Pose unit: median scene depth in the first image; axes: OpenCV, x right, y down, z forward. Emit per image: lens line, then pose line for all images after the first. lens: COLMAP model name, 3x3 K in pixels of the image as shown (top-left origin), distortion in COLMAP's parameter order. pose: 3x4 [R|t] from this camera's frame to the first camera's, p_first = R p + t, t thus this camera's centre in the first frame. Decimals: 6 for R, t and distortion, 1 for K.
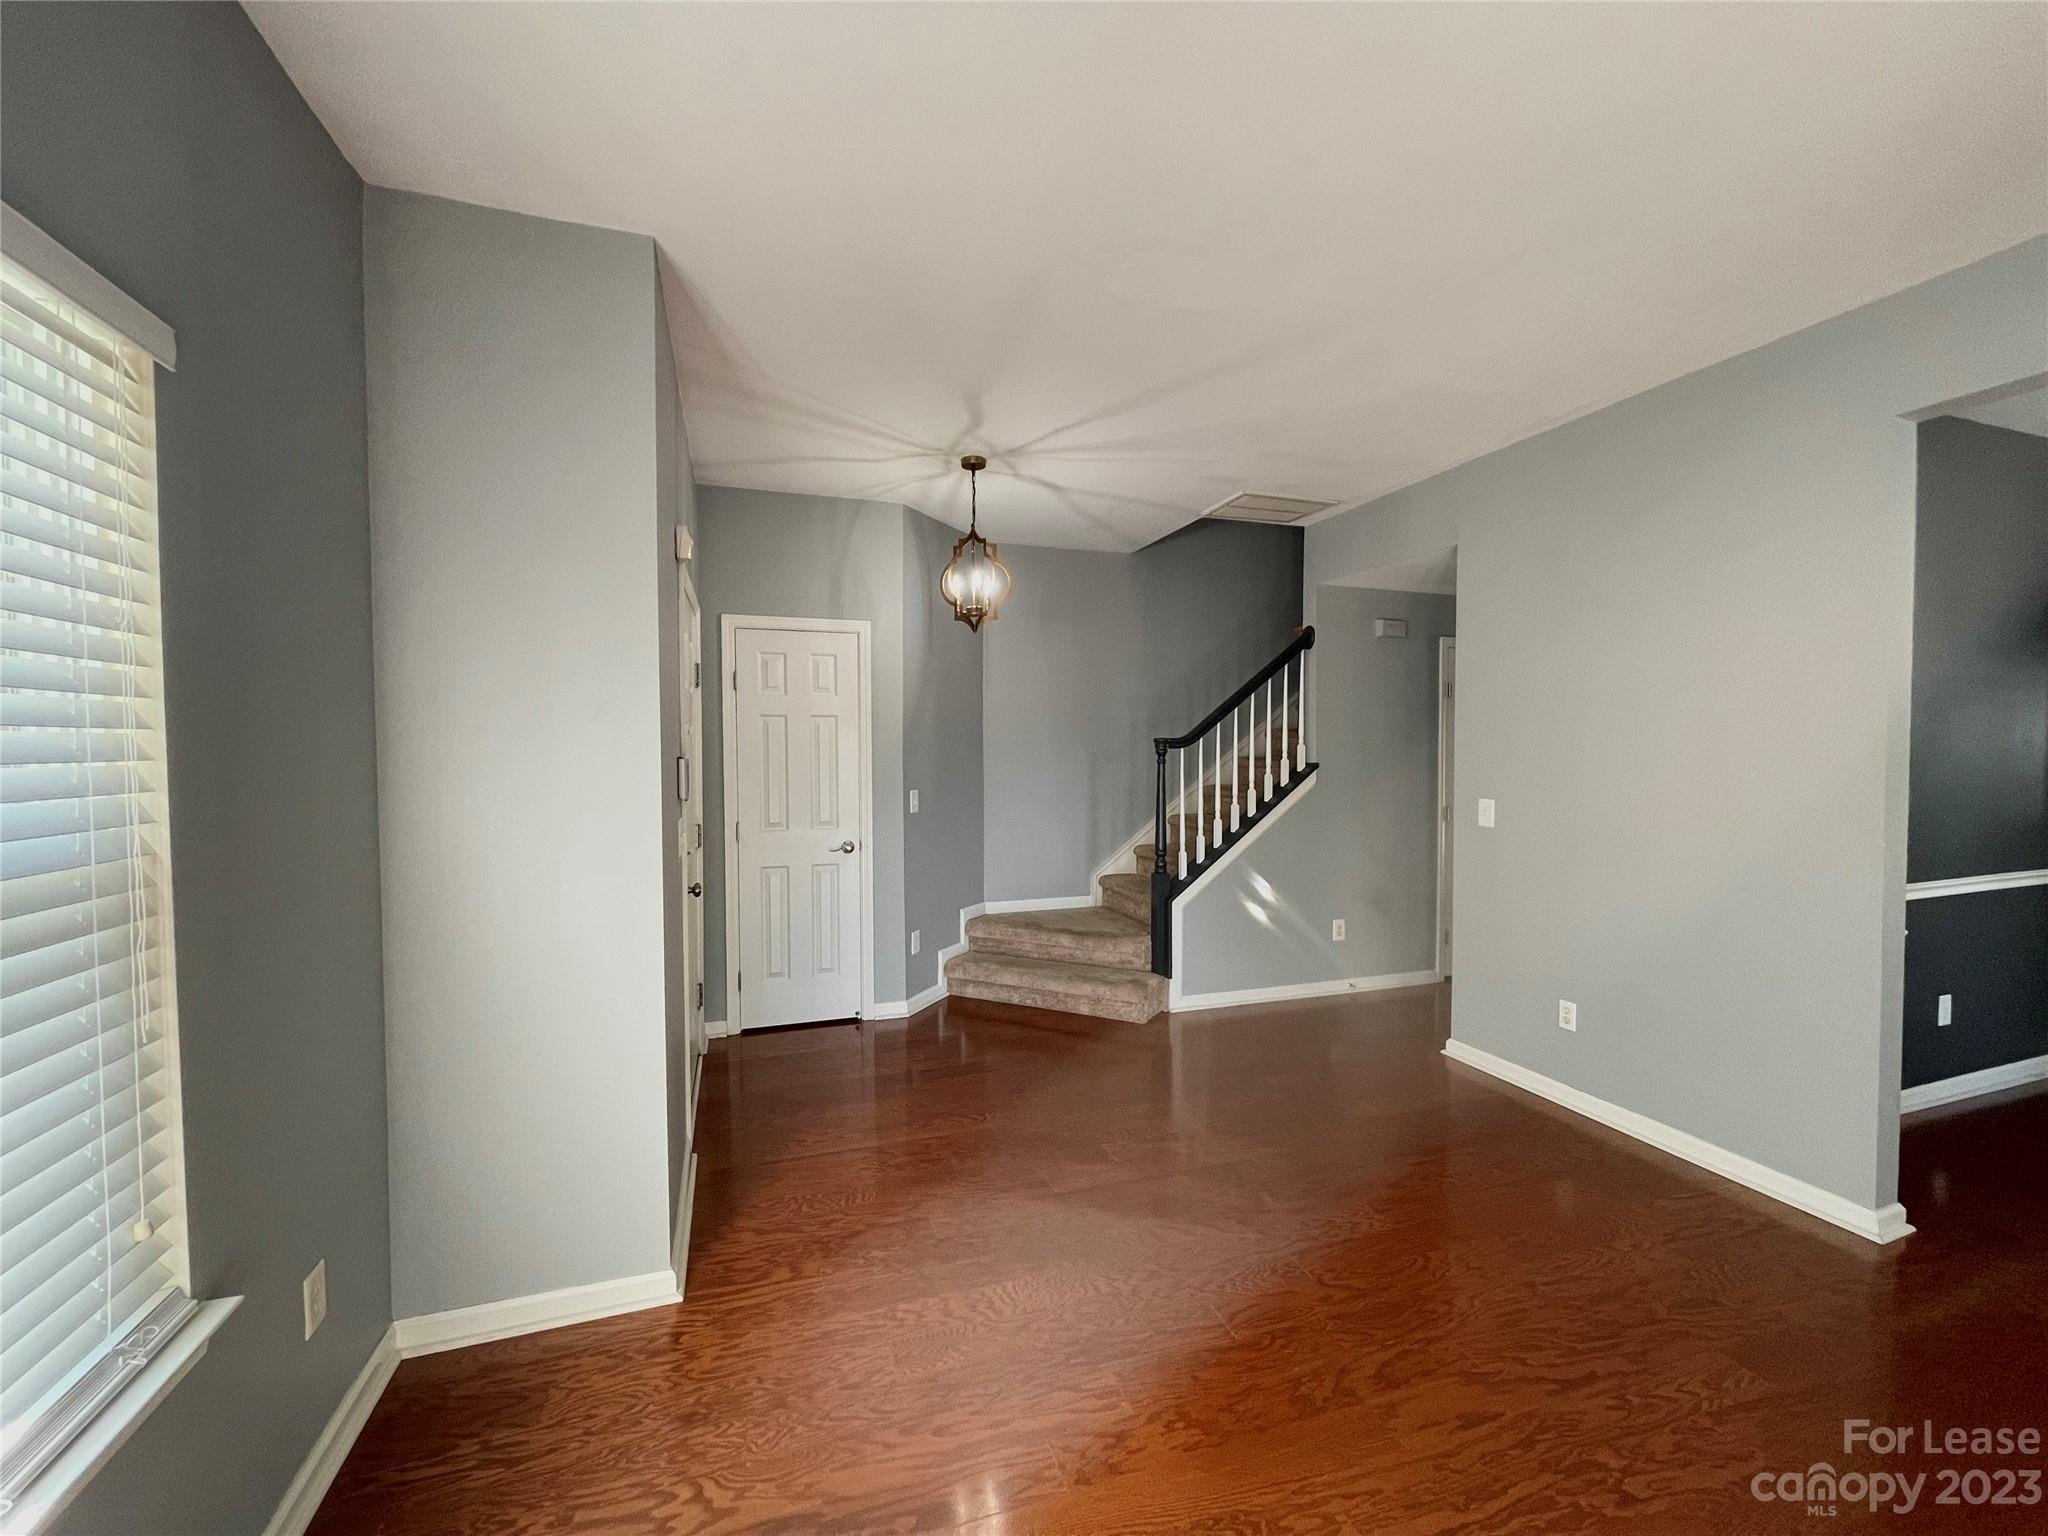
lens RADIAL K [[828.5, 0, 1021.5], [0, 828.5, 772.5], [0, 0, 1]] dist [0.002480, -0.000560]
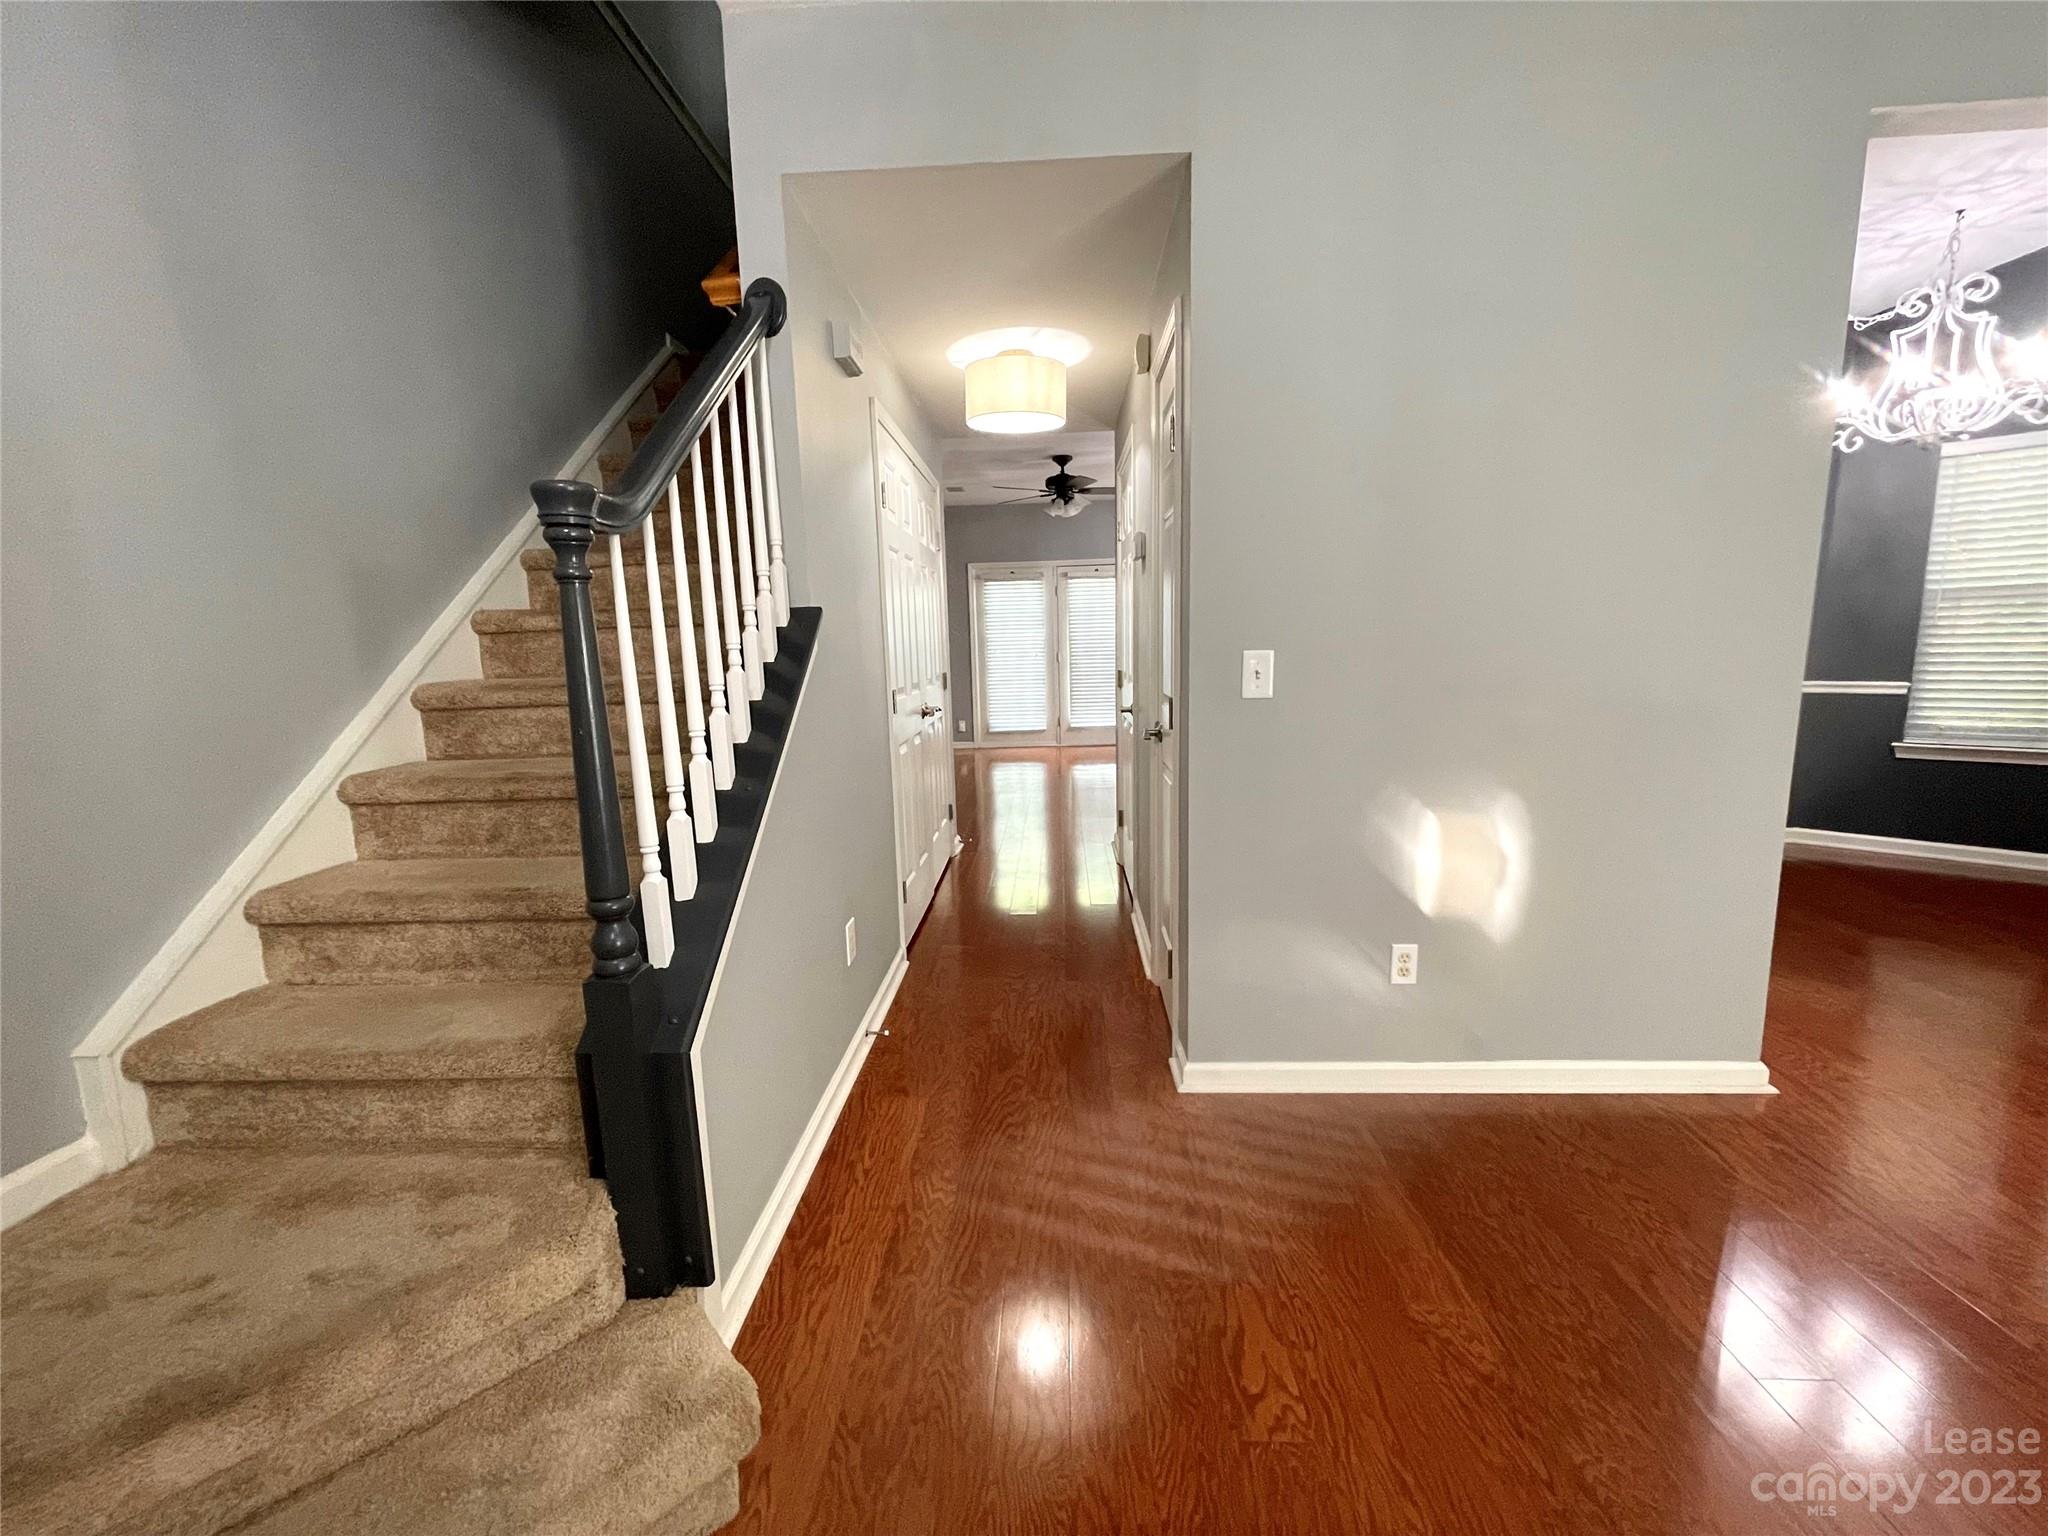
lens RADIAL K [[828.5, 0, 1014.0], [0, 828.5, 783.3], [0, 0, 1]] dist [0.002480, -0.000560]
pose [[0.382836, -0.171829, 0.907695, -0.036626], [0.064688, 0.985124, 0.159204, 0.021423], [-0.921549, -0.002232, 0.388257, 0.925138]]
